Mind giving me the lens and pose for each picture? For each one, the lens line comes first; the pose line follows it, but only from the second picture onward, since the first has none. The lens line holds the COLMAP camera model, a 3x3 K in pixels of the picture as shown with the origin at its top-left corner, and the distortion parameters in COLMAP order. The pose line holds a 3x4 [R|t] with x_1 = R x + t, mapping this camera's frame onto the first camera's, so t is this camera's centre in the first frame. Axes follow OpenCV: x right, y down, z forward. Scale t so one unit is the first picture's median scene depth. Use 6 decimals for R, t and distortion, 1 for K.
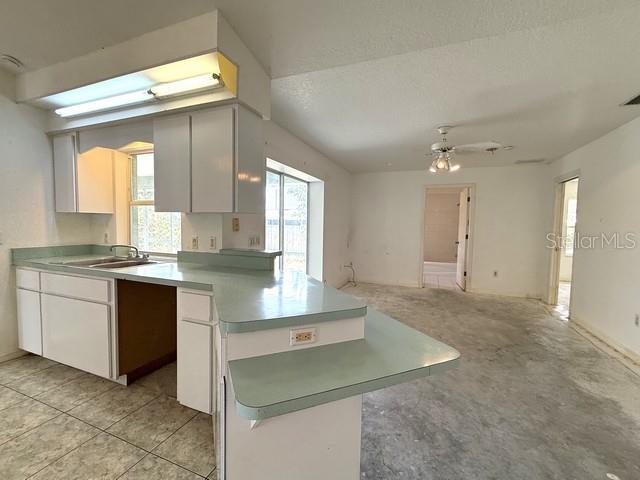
lens RADIAL K [[279.7, 0, 322.2], [0, 279.7, 239.6], [0, 0, 1]] dist [0.001205, 0.001052]
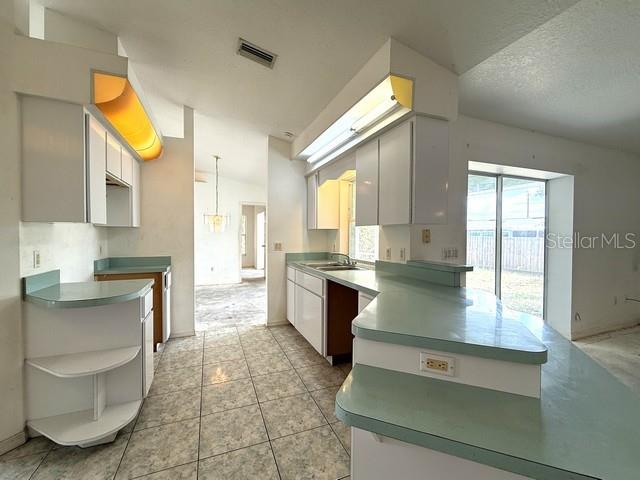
lens RADIAL K [[279.7, 0, 320.8], [0, 279.7, 239.7], [0, 0, 1]] dist [0.001205, 0.001052]
pose [[0.686304, -0.002863, -0.727309, 0.164188], [-0.030529, 0.998998, -0.032740, 0.002098], [0.726673, 0.044674, 0.685529, 0.071864]]
